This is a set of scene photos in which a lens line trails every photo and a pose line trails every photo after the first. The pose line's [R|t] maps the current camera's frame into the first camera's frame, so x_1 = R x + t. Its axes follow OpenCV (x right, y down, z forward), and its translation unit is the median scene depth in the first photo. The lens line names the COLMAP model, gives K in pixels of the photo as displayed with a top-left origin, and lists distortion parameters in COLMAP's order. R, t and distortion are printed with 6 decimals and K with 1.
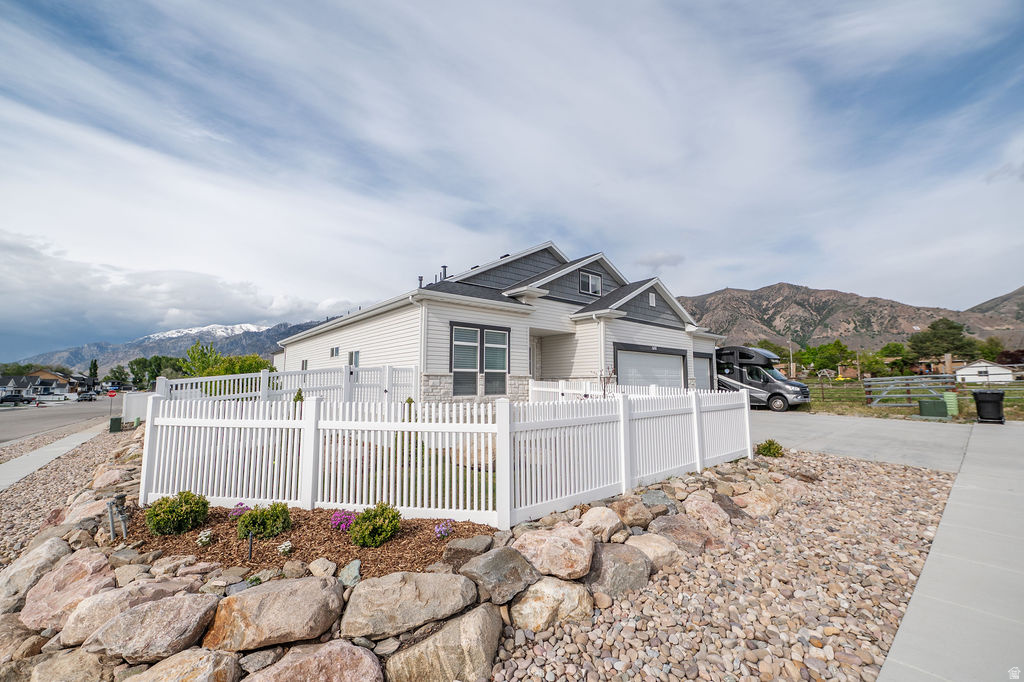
lens RADIAL K [[408.6, 0, 514.3], [0, 408.6, 337.9], [0, 0, 1]] dist [-0.010324, -0.001224]
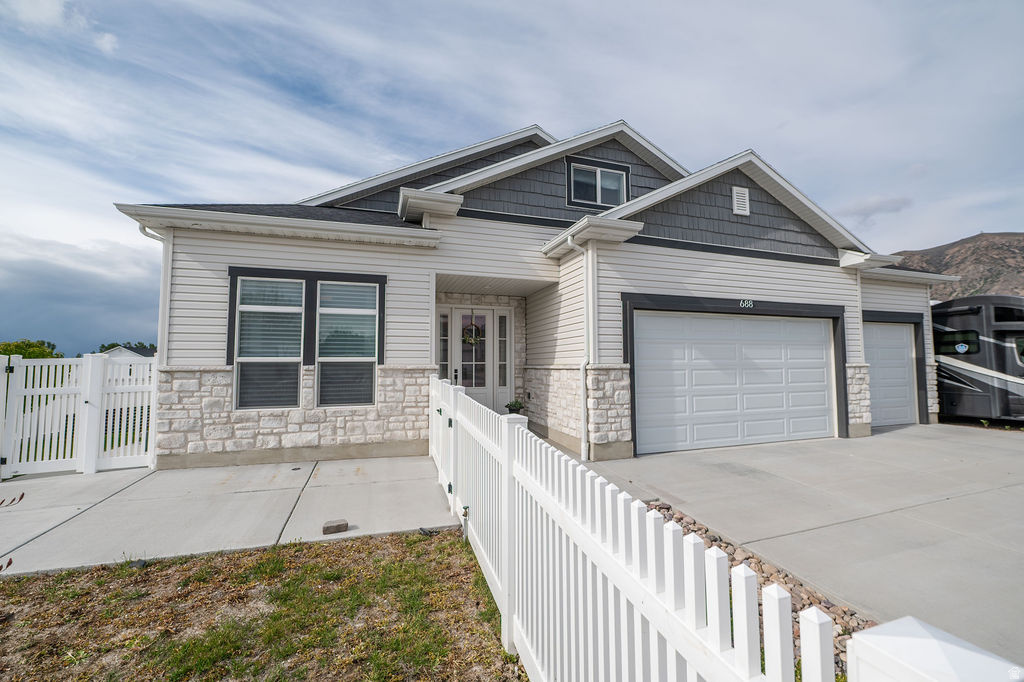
lens RADIAL K [[408.6, 0, 514.9], [0, 408.6, 339.4], [0, 0, 1]] dist [-0.010324, -0.001224]
pose [[0.927482, -0.029351, -0.372713, 0.255835], [0.047597, 0.998072, 0.039847, 0.032931], [0.370825, -0.054697, 0.927091, 0.441912]]
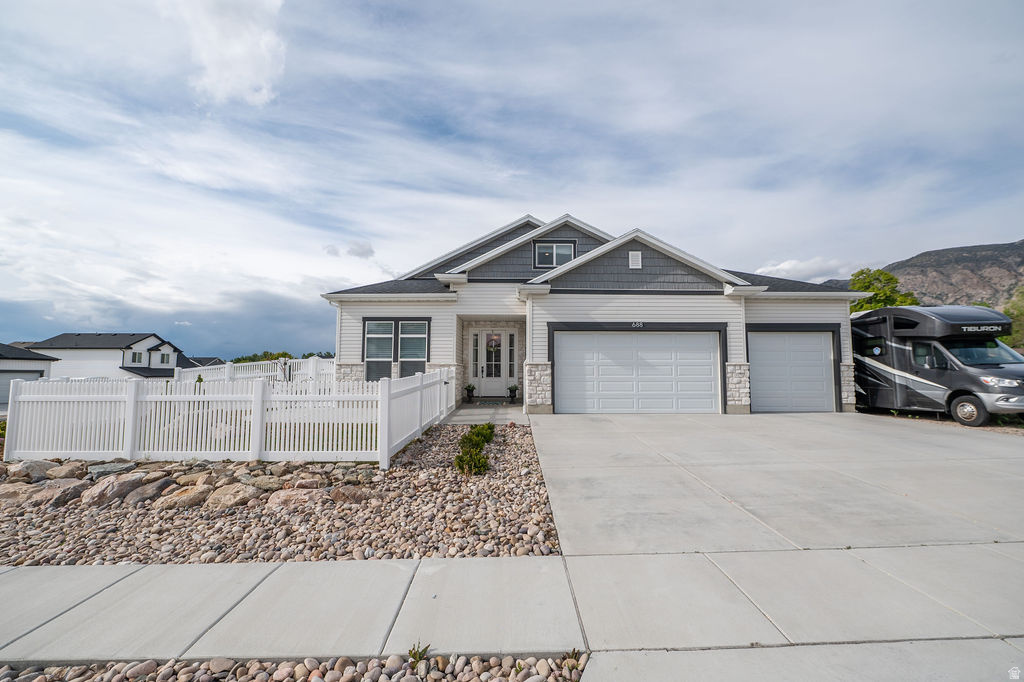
lens RADIAL K [[408.6, 0, 510.1], [0, 408.6, 340.8], [0, 0, 1]] dist [-0.010324, -0.001224]
pose [[0.763977, -0.049296, -0.643357, 0.610409], [0.070490, 0.997486, 0.007276, 0.031199], [0.641381, -0.050909, 0.765532, 0.262897]]
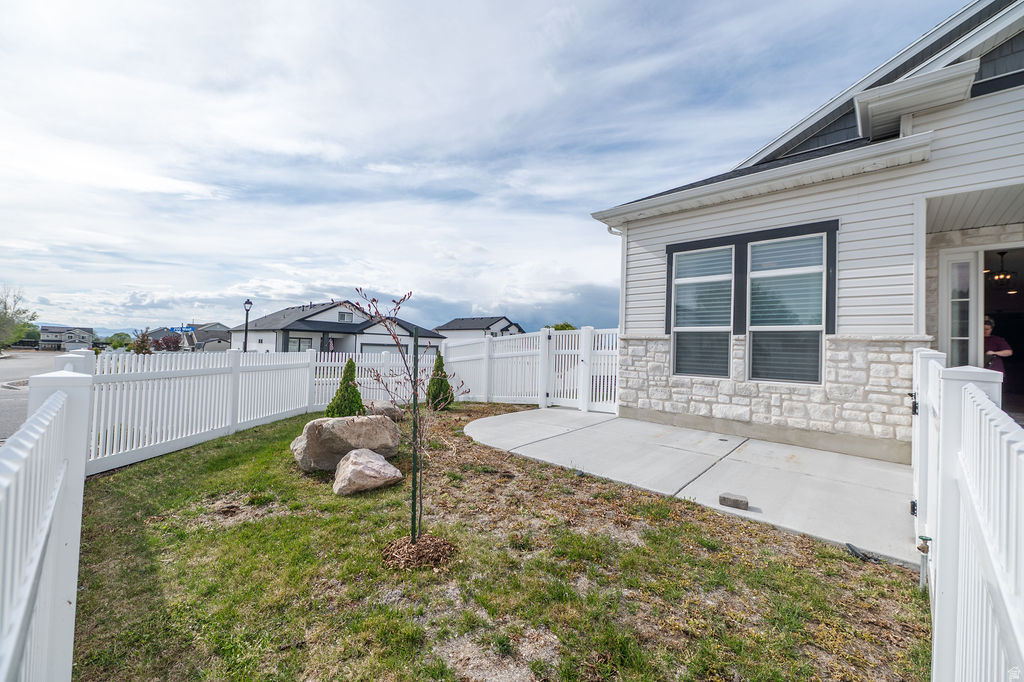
lens RADIAL K [[408.6, 0, 515.7], [0, 408.6, 339.0], [0, 0, 1]] dist [-0.010324, -0.001224]
pose [[0.118319, -0.021010, -0.992753, 0.265660], [0.078816, 0.996820, -0.011703, 0.055040], [0.989843, -0.076861, 0.119599, 0.484129]]
